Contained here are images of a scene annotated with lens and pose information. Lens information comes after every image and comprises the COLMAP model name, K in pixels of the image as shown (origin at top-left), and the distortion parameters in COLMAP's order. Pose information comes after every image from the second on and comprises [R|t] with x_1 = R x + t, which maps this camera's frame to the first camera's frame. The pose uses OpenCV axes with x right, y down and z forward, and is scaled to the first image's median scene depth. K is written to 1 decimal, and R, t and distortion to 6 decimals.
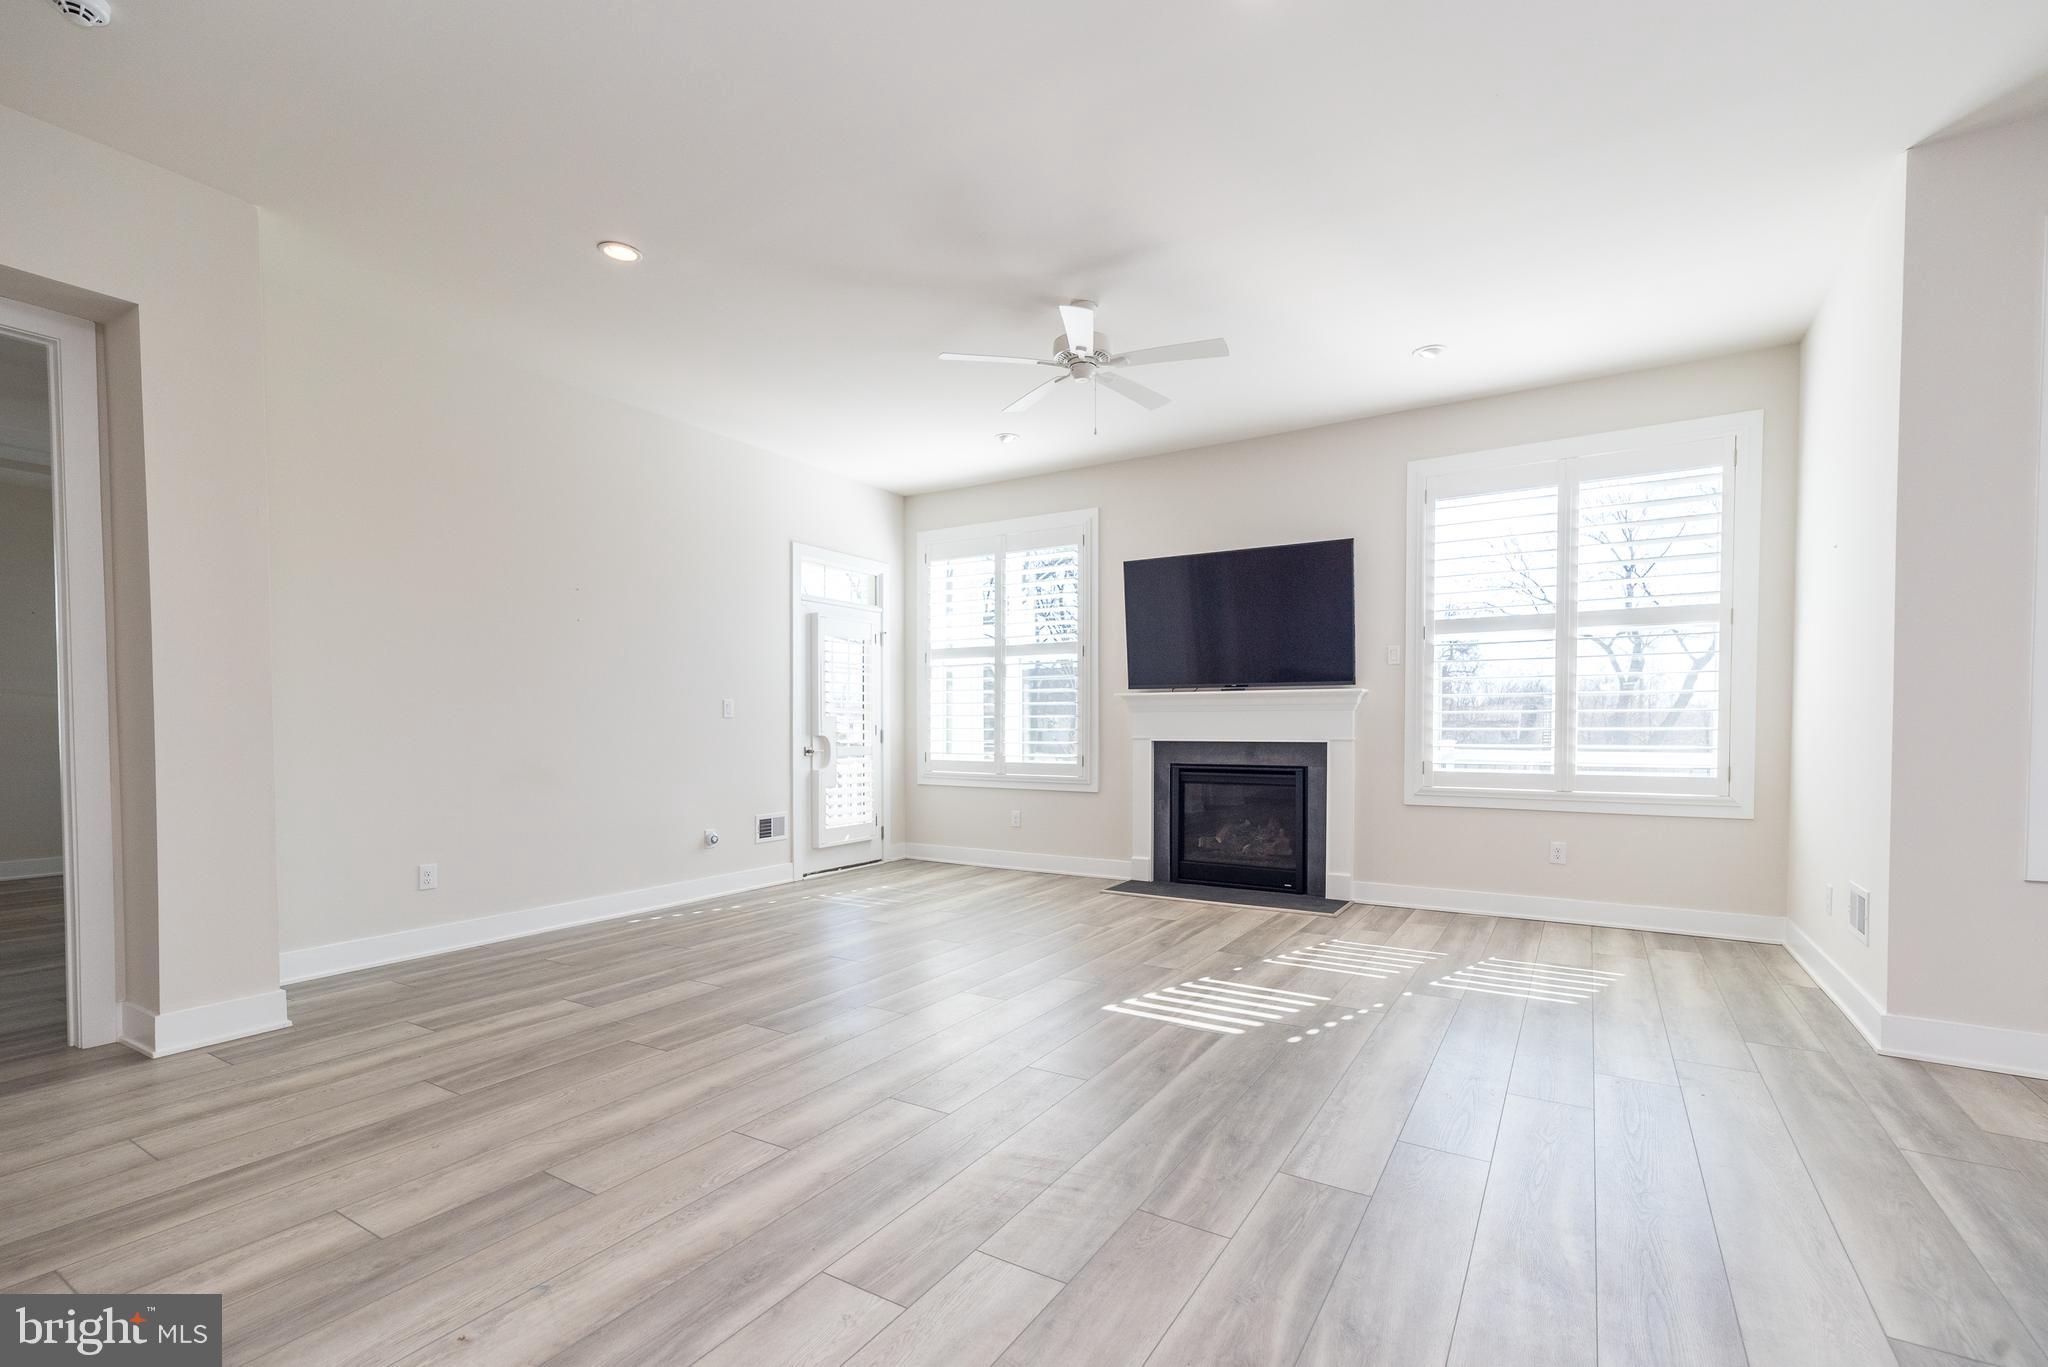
lens RADIAL K [[913.0, 0, 1017.2], [0, 913.0, 748.0], [0, 0, 1]] dist [0.006543, 0.000168]
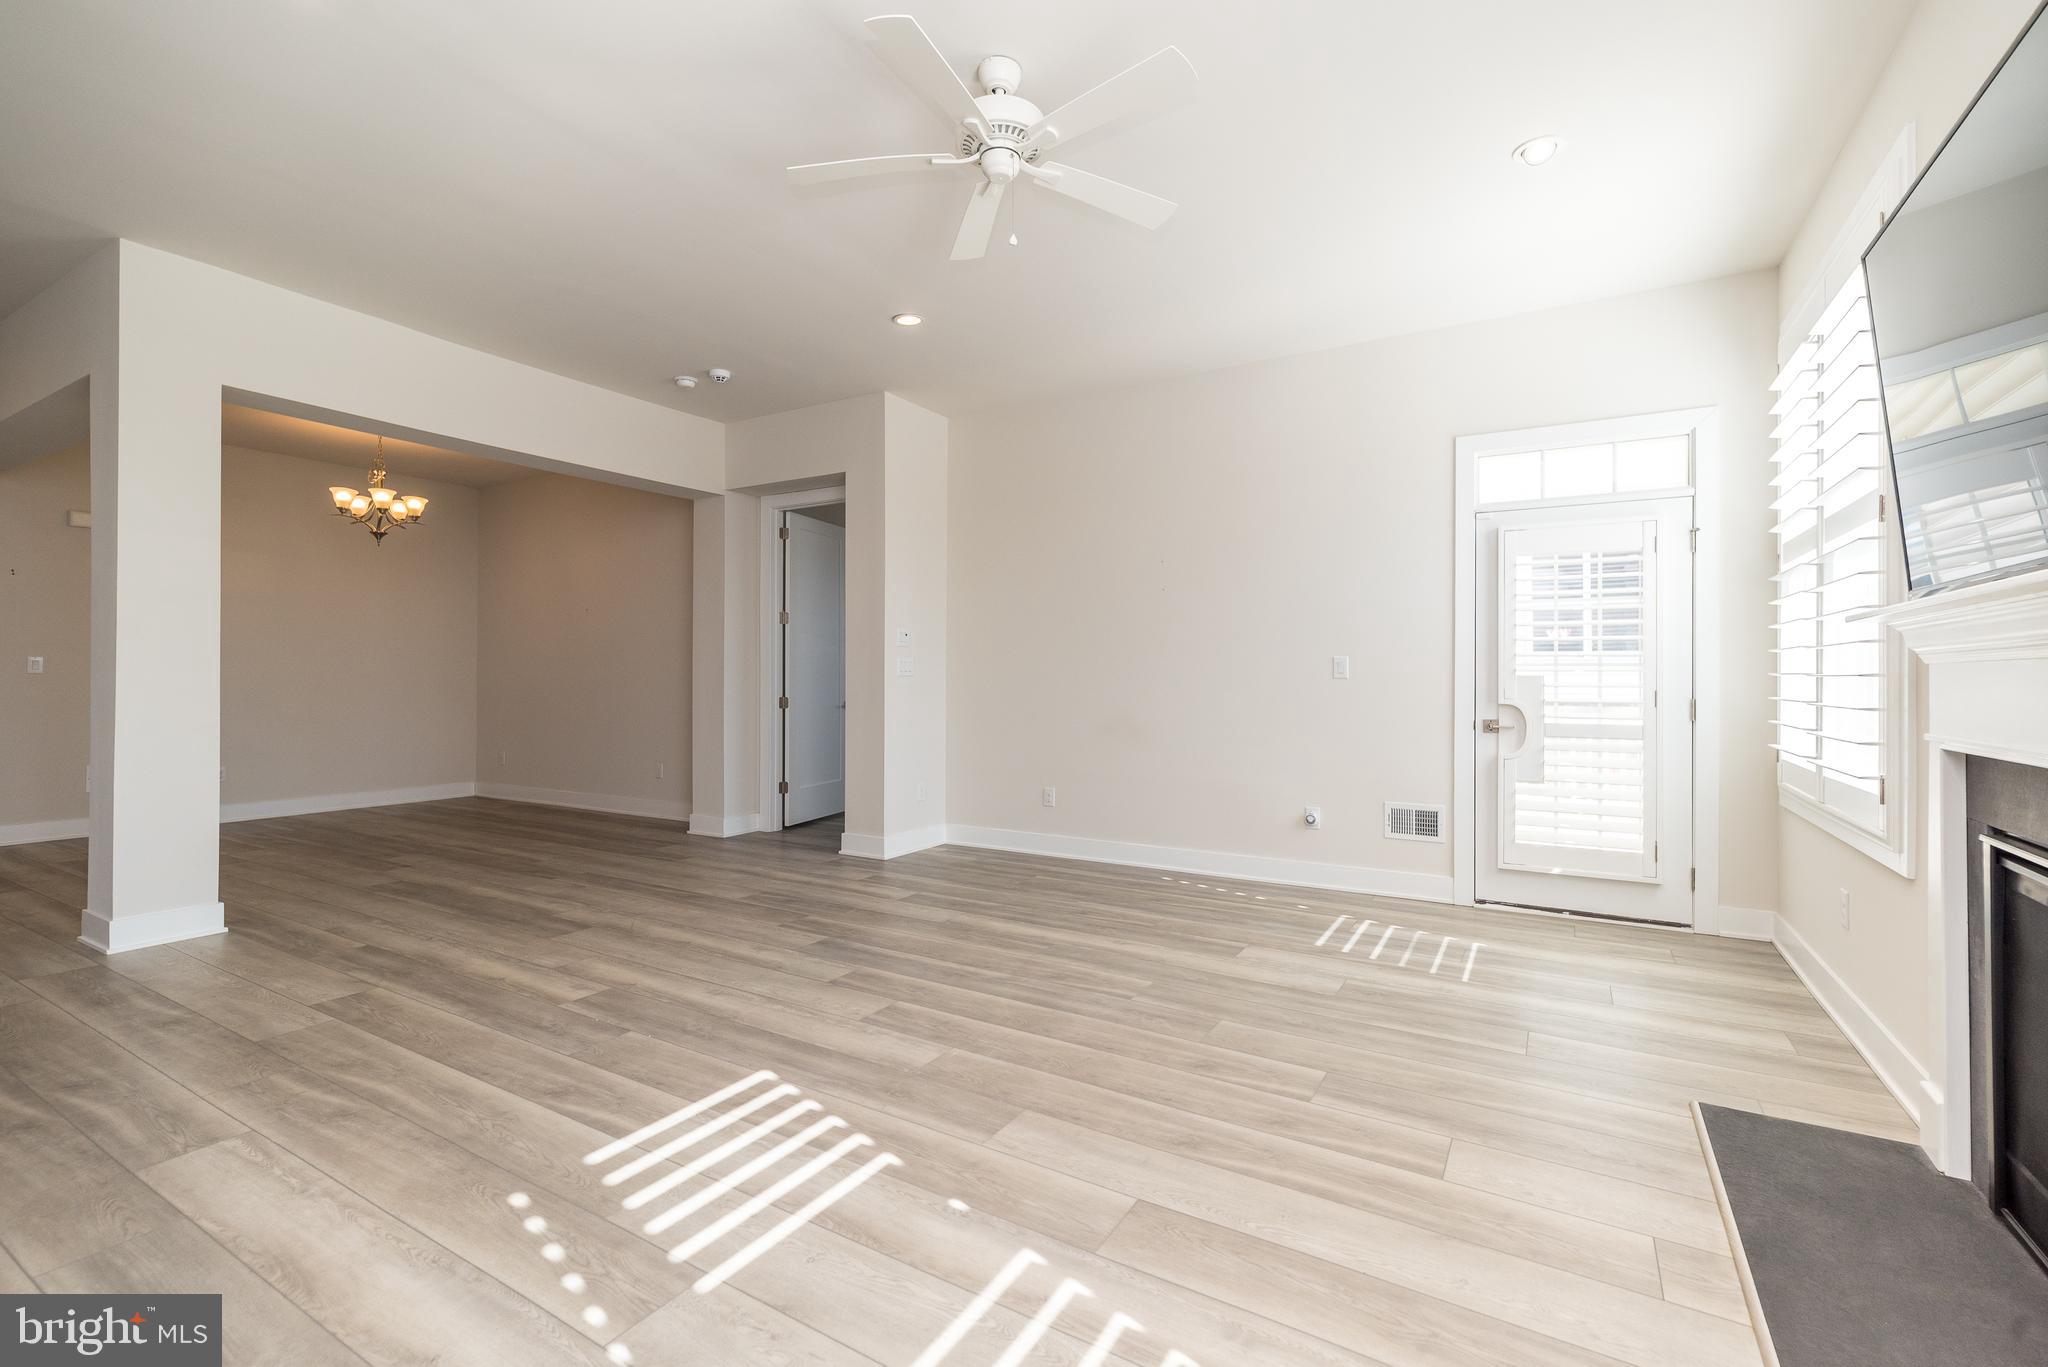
lens RADIAL K [[887.8, 0, 1026.3], [0, 887.8, 669.8], [0, 0, 1]] dist [0.006035, -0.000294]
pose [[0.019548, -0.006741, -0.999786, 0.497324], [-0.028694, 0.999562, -0.007301, -0.026954], [0.999397, 0.028831, 0.019346, 0.696352]]
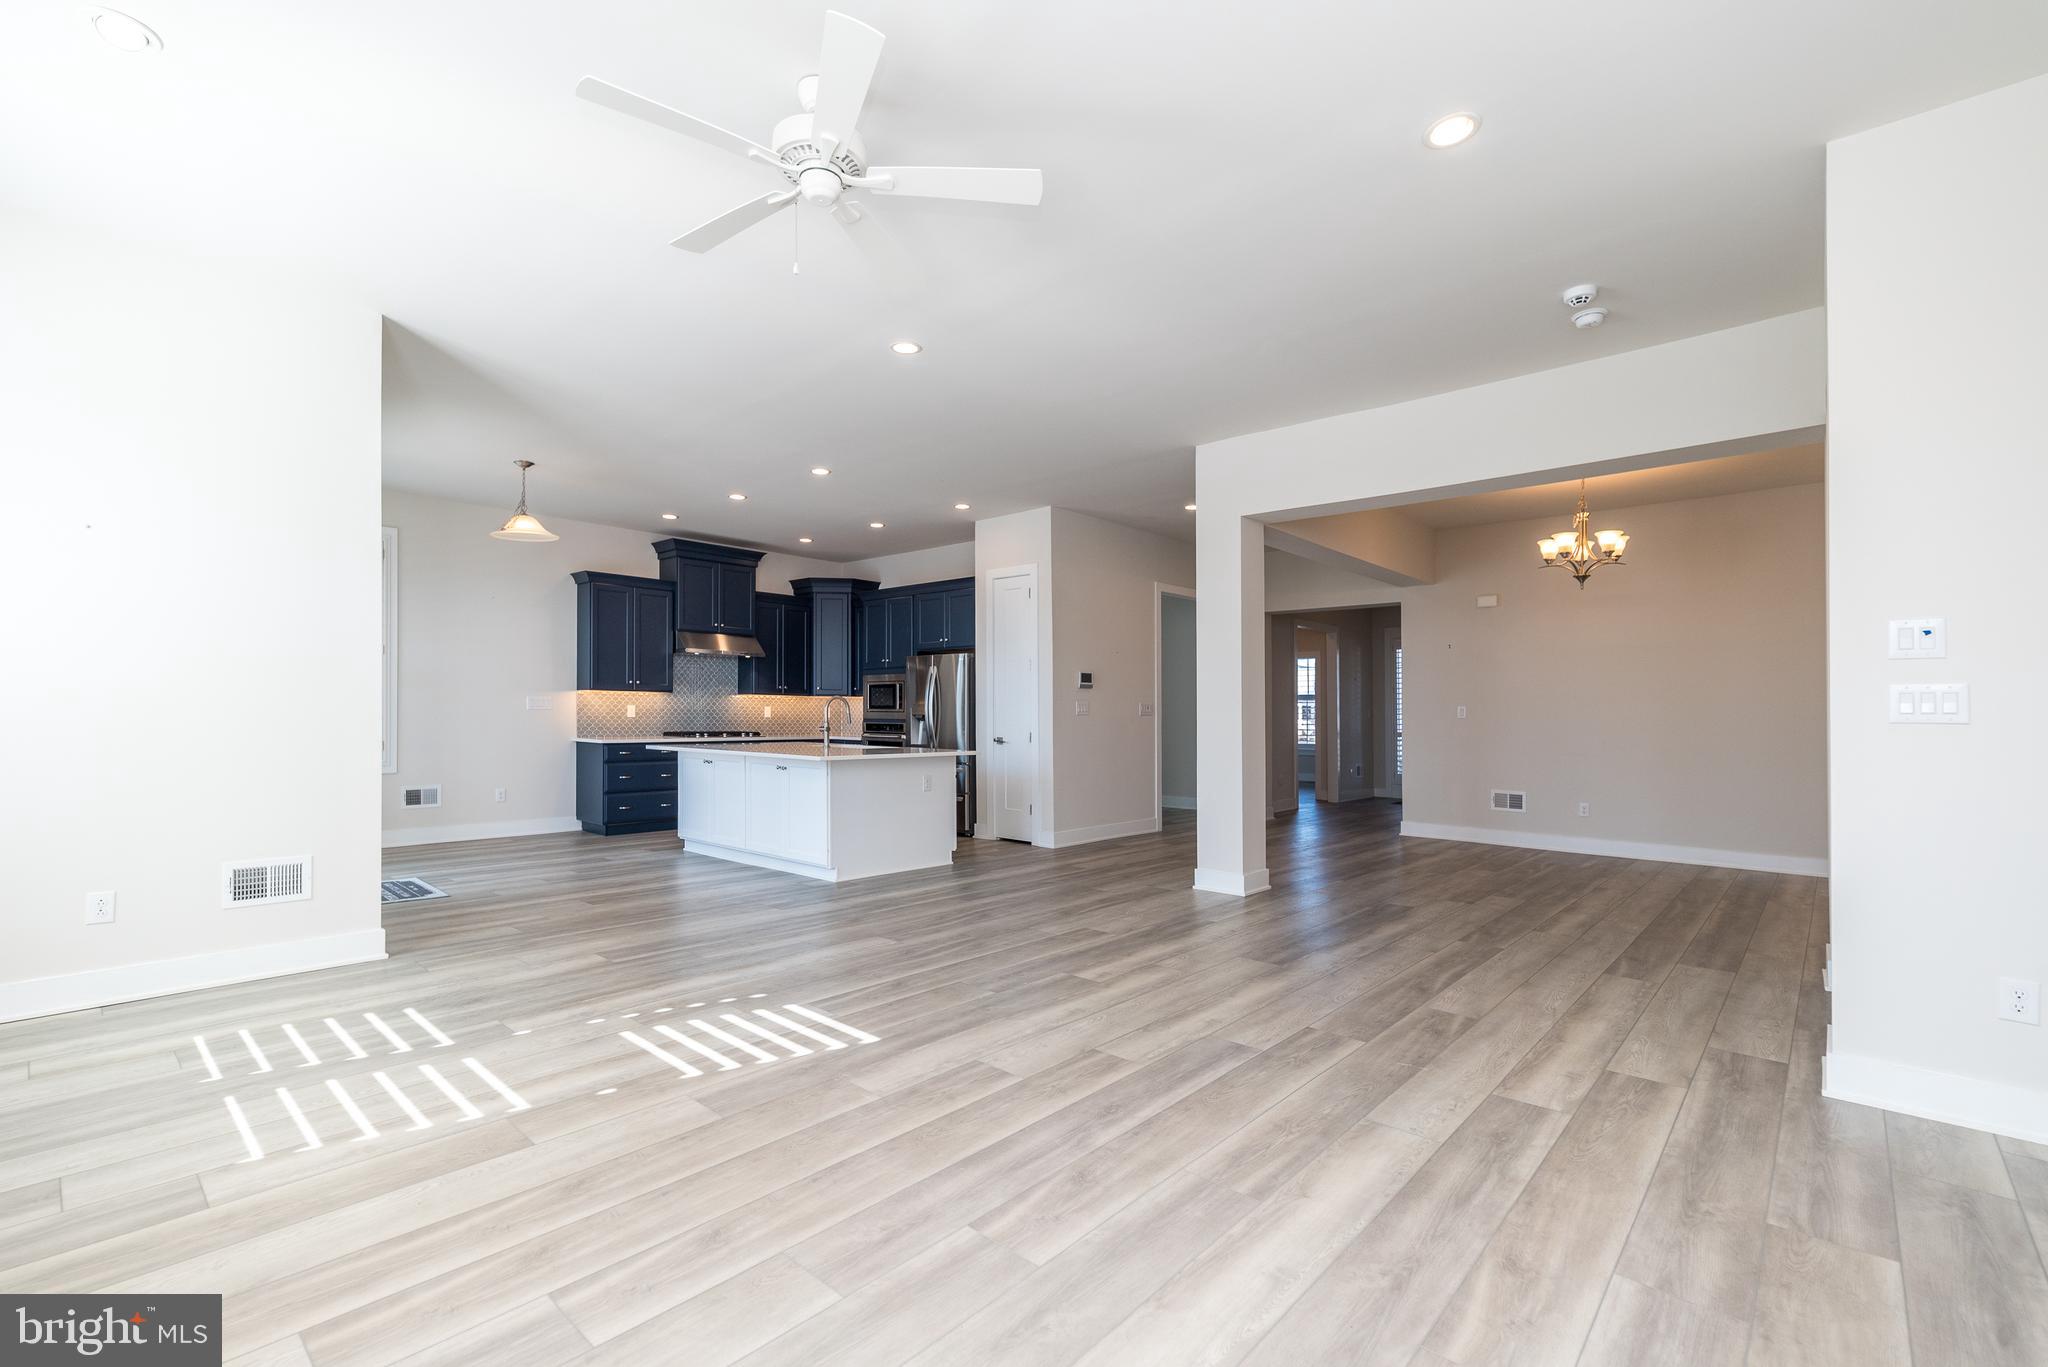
lens RADIAL K [[895.1, 0, 1015.7], [0, 895.1, 715.1], [0, 0, 1]] dist [0.003625, 0.000236]
pose [[-0.983760, -0.008932, 0.179269, -0.117784], [-0.004362, 0.999656, 0.025874, -0.036860], [-0.179438, 0.024672, -0.983460, 1.102613]]
